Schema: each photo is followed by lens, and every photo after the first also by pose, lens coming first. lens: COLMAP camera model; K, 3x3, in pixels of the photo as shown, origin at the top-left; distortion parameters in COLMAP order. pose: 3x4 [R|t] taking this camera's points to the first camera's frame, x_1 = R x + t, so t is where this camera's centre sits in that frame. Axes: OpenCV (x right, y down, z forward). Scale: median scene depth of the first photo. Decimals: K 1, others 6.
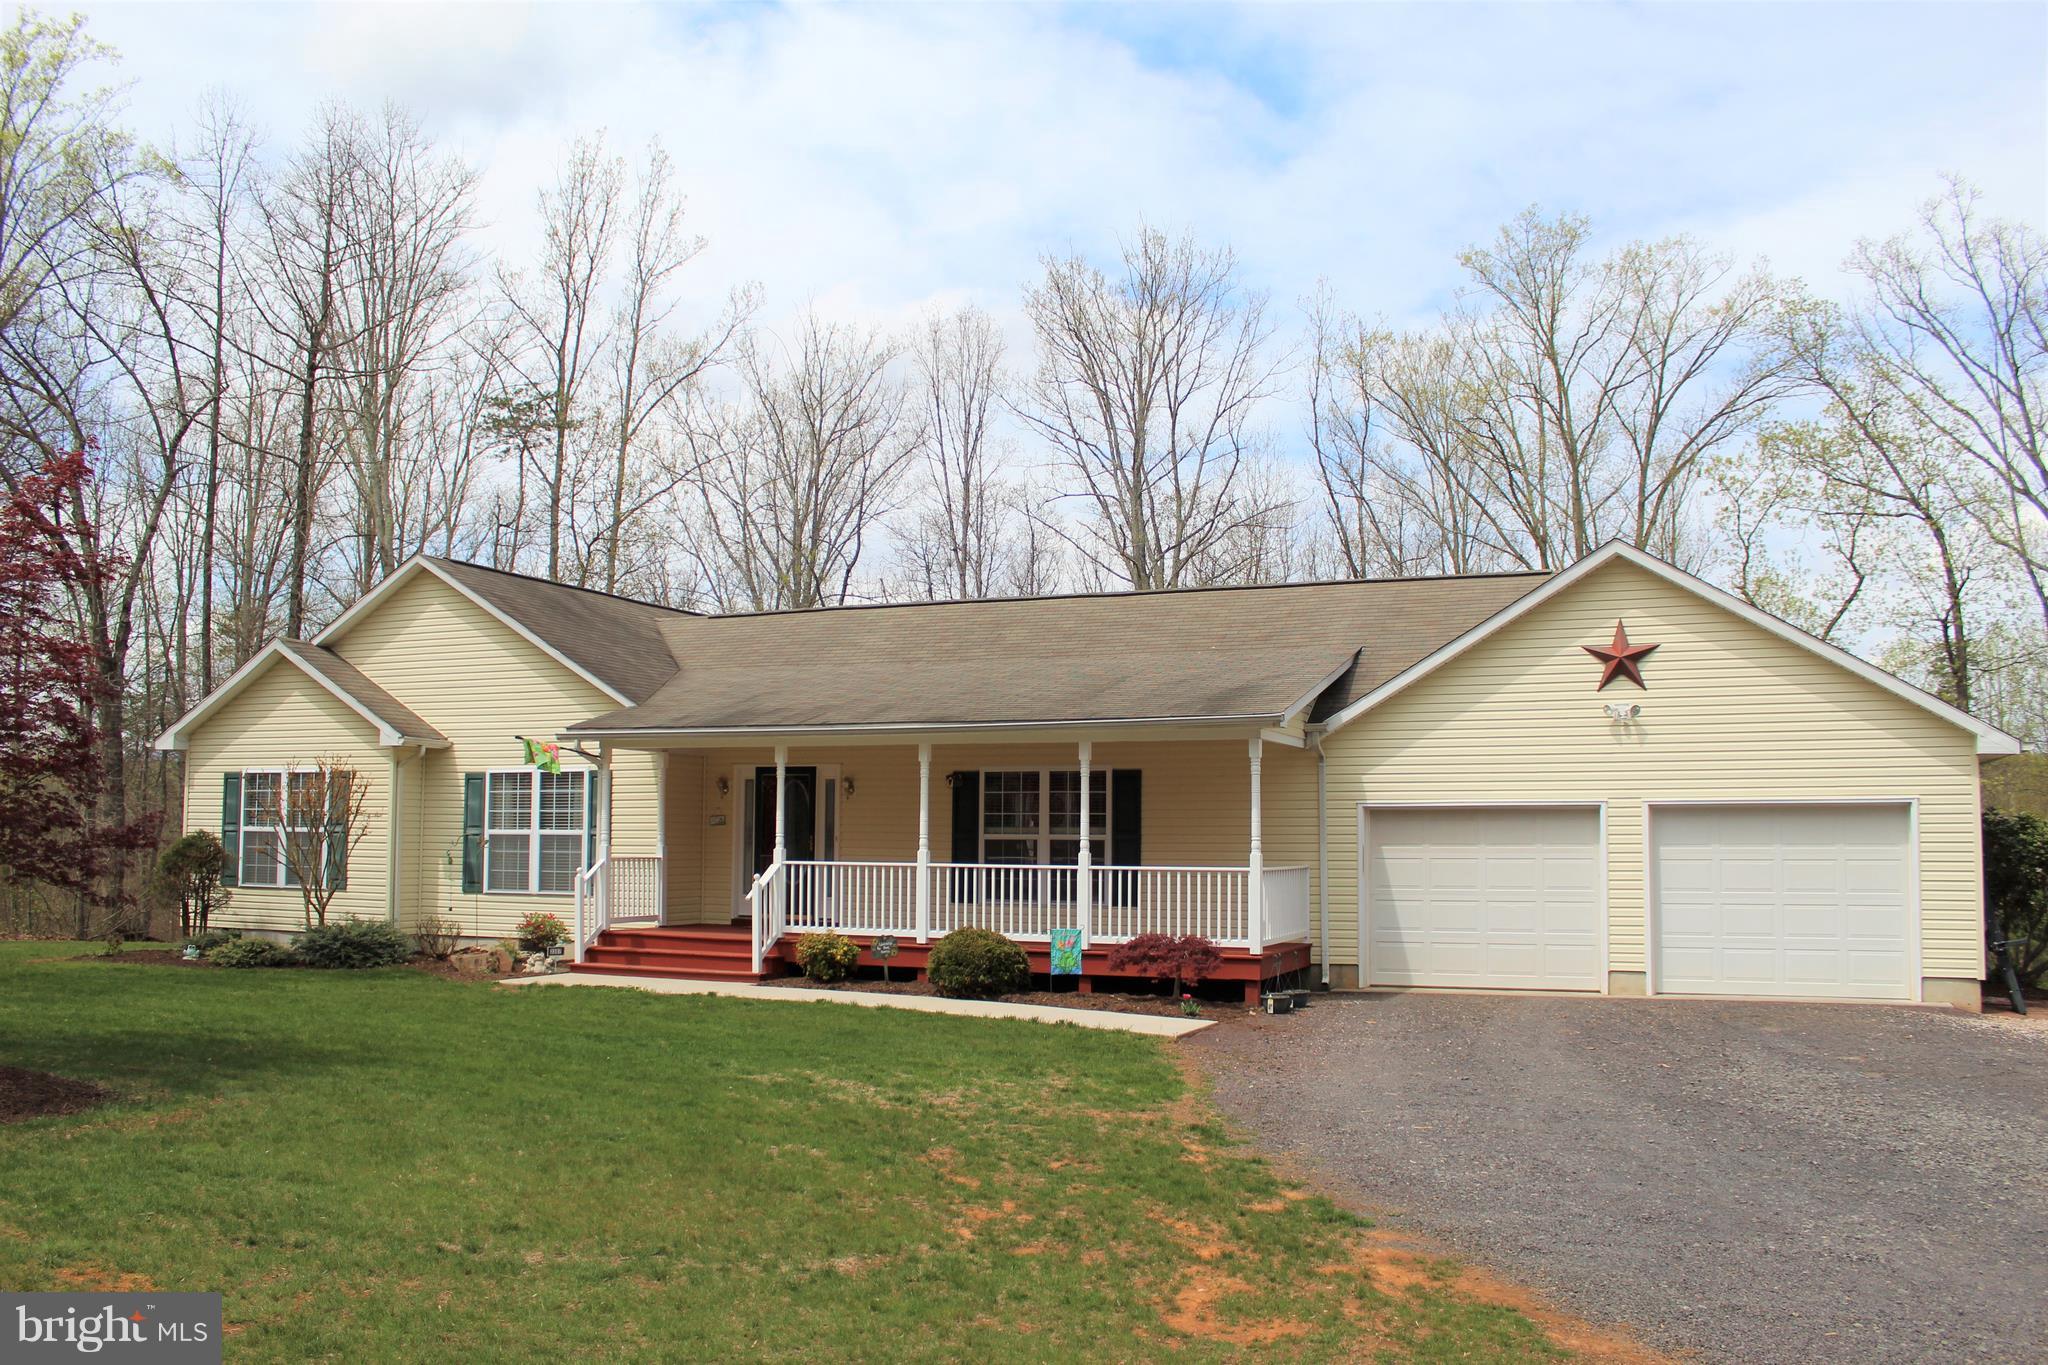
lens RADIAL K [[1709.0, 0, 1024.0], [0, 1709.0, 682.5], [0, 0, 1]] dist [-0.170231, 0.160635]
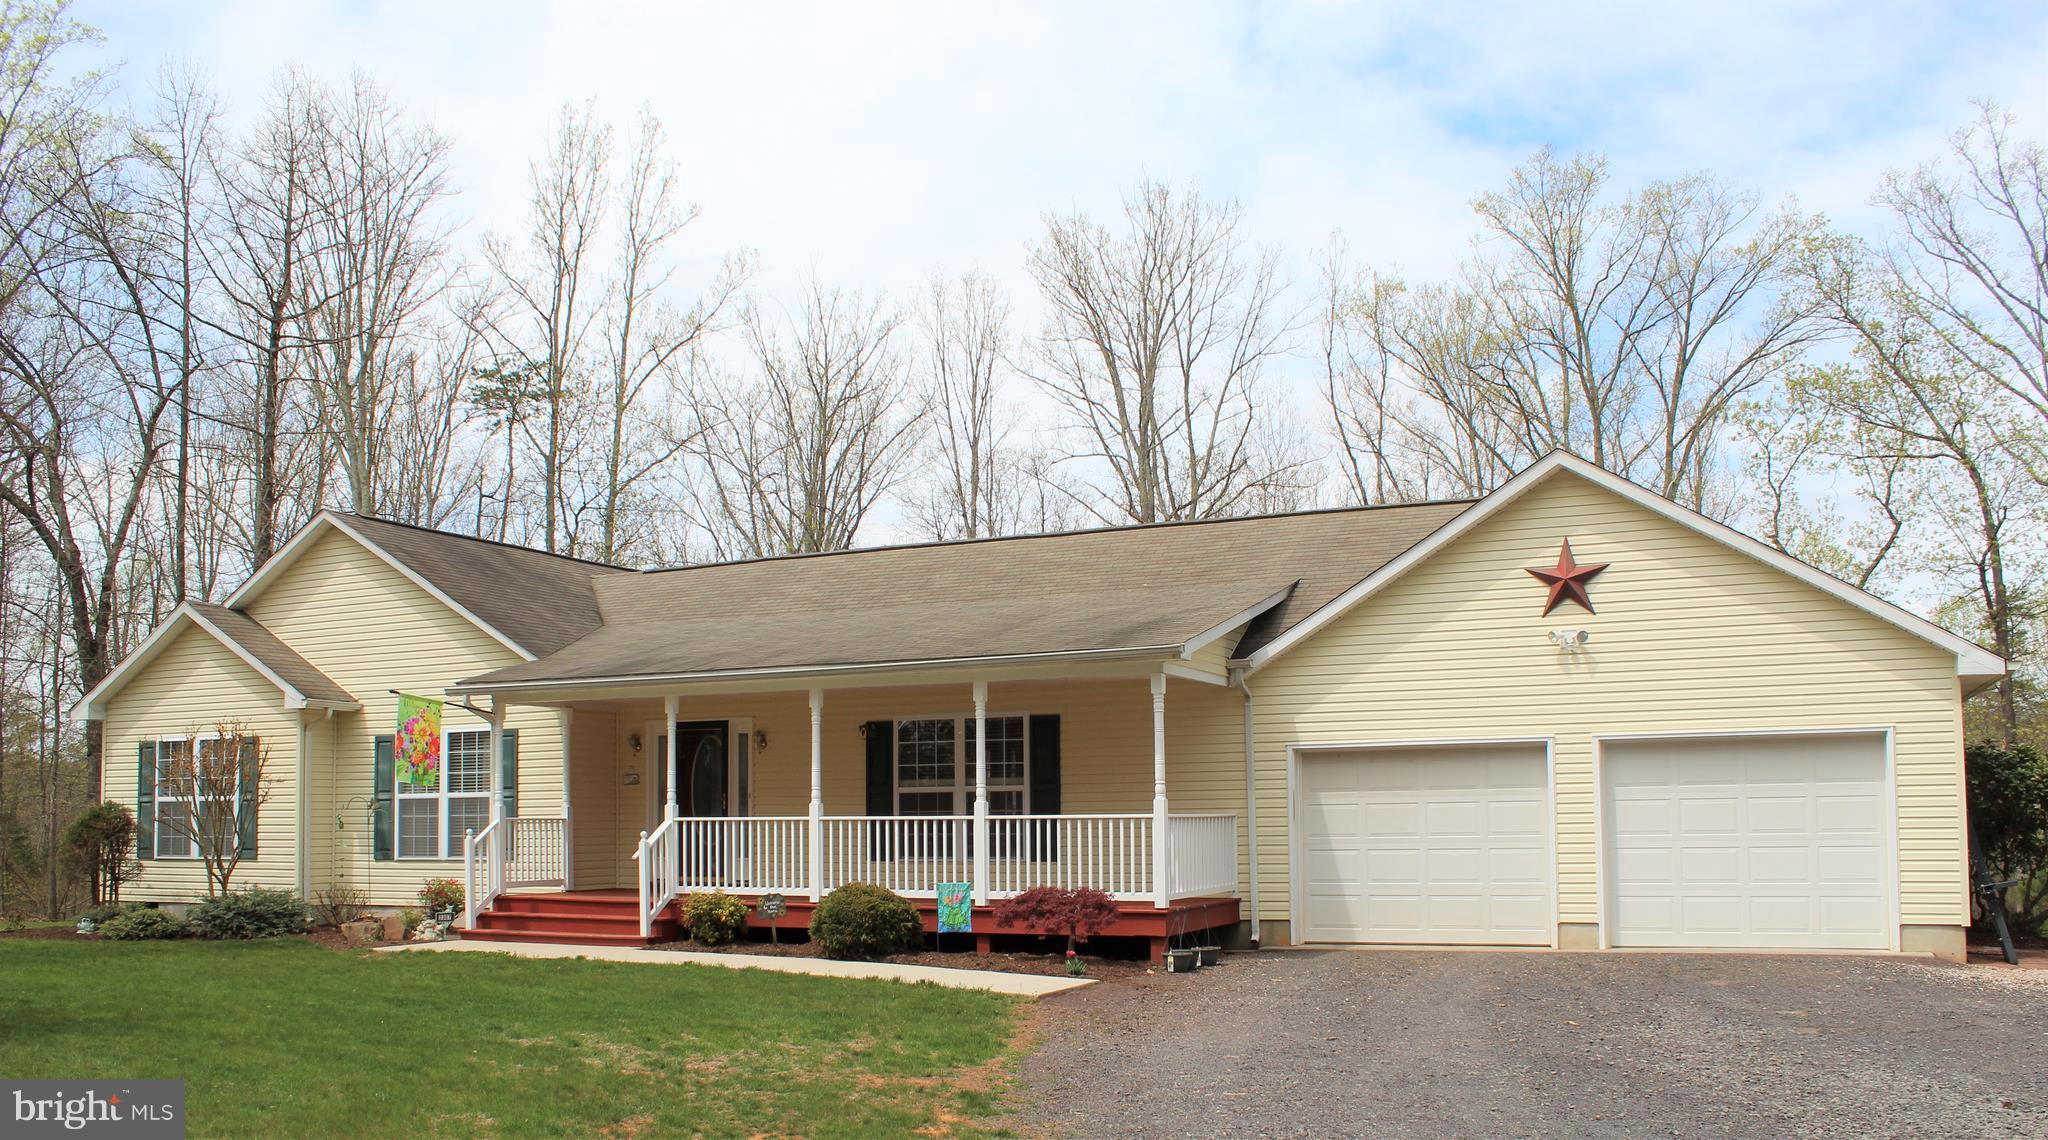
lens RADIAL K [[1685.4, 0, 1032.2], [0, 1685.4, 692.9], [0, 0, 1]] dist [-0.161730, 0.132932]
pose [[0.999192, -0.019474, -0.035166, 0.078767], [0.020124, 0.999631, 0.018243, 0.020051], [0.034797, -0.018936, 0.999215, 0.072202]]
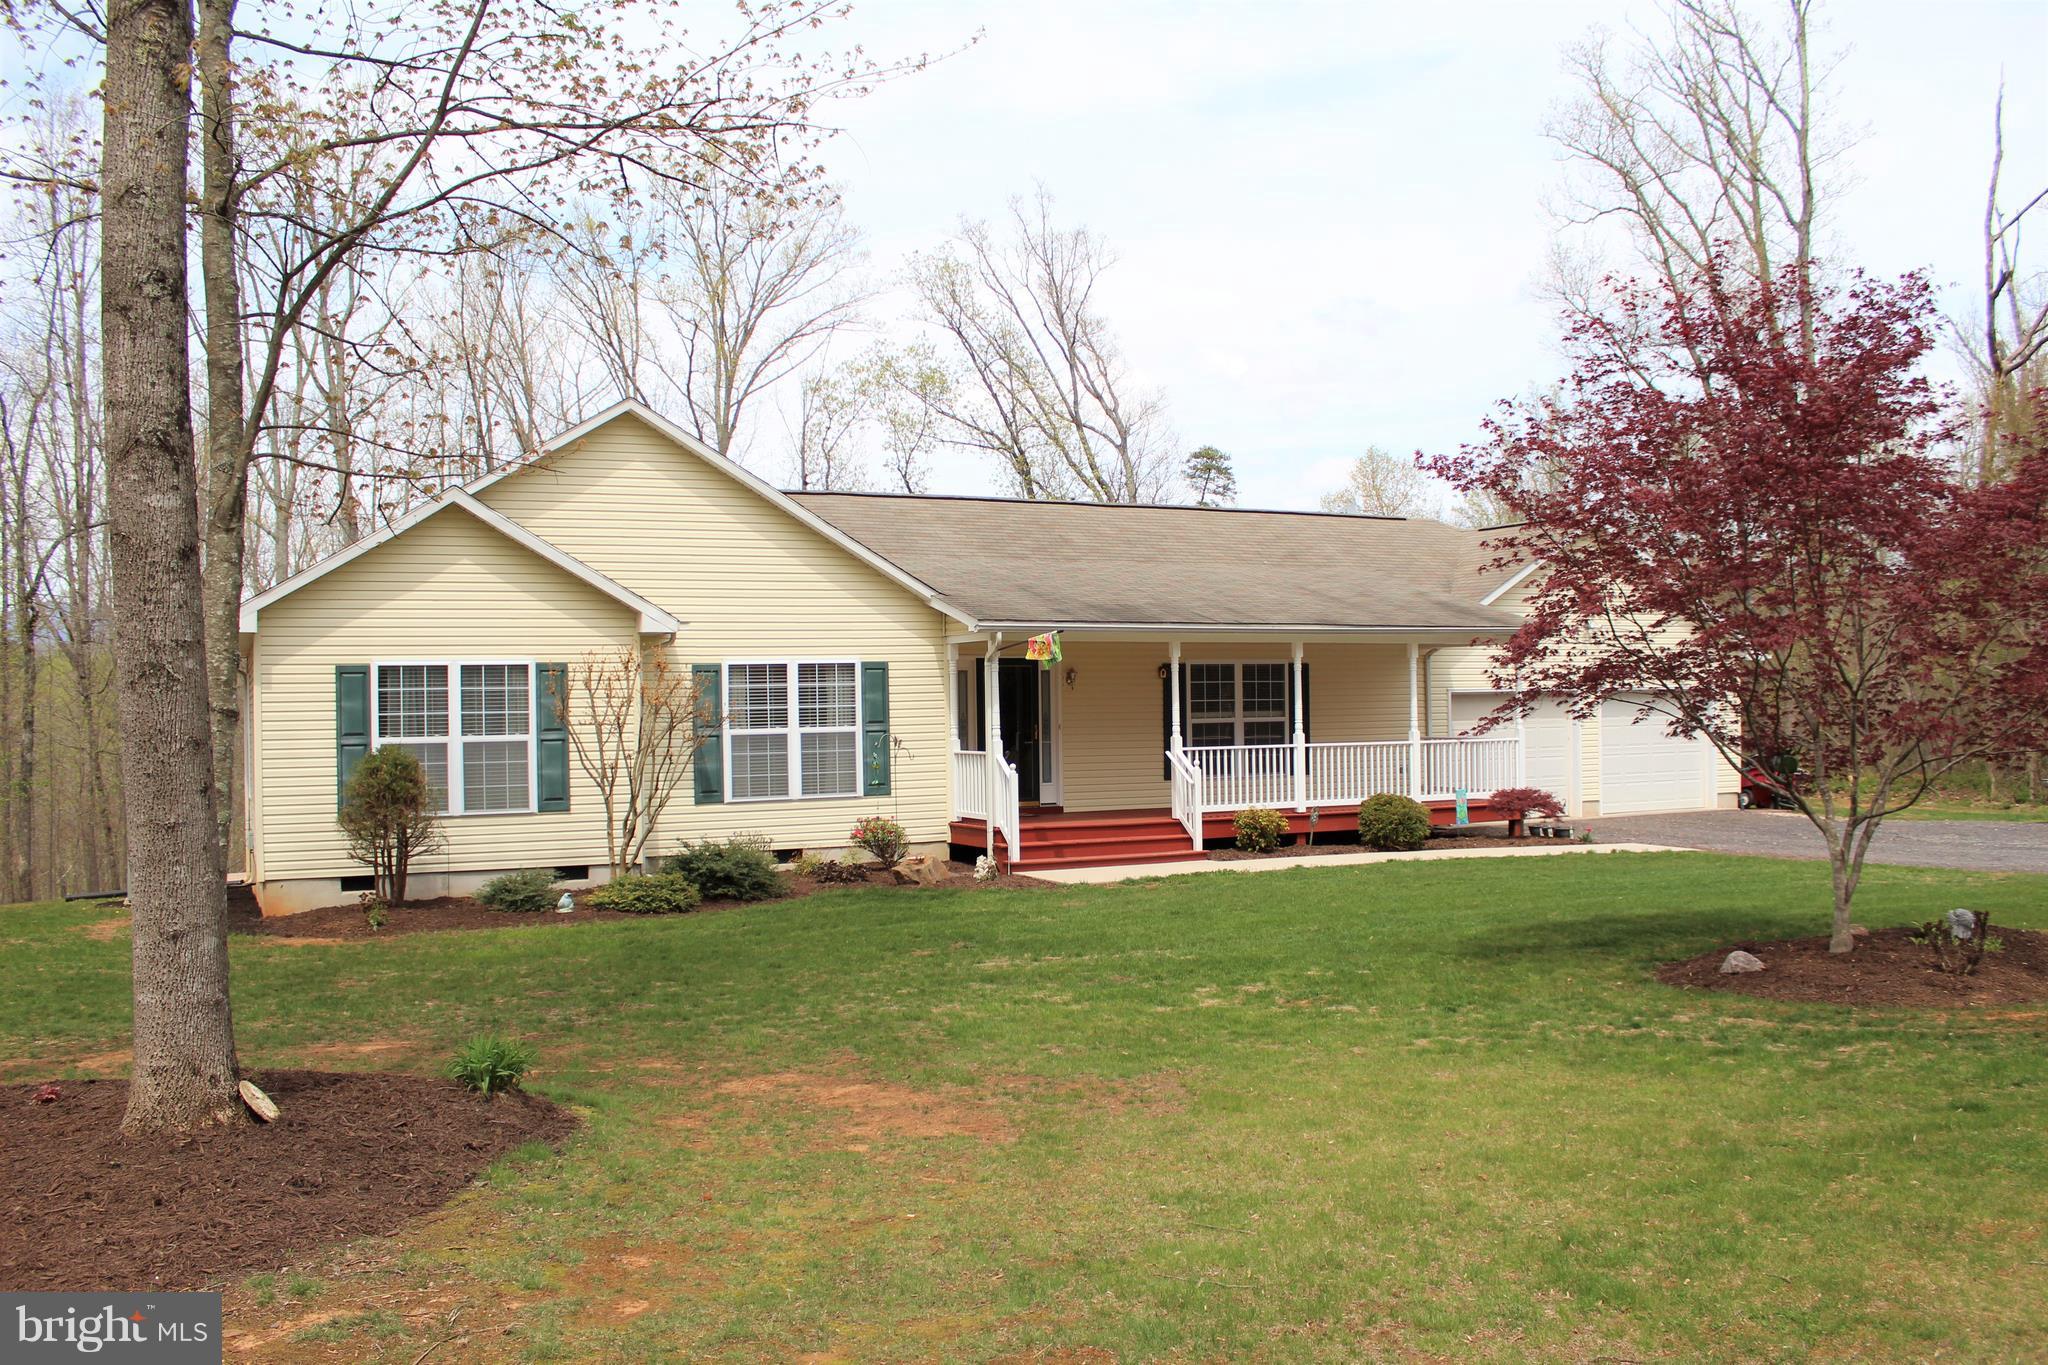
lens RADIAL K [[1743.3, 0, 978.5], [0, 1743.3, 686.1], [0, 0, 1]] dist [0.000284, 0.169372]
pose [[0.707069, -0.005381, 0.707124, -0.877950], [-0.036799, 0.998336, 0.044393, 0.020359], [-0.706187, -0.057411, 0.705694, 0.275999]]
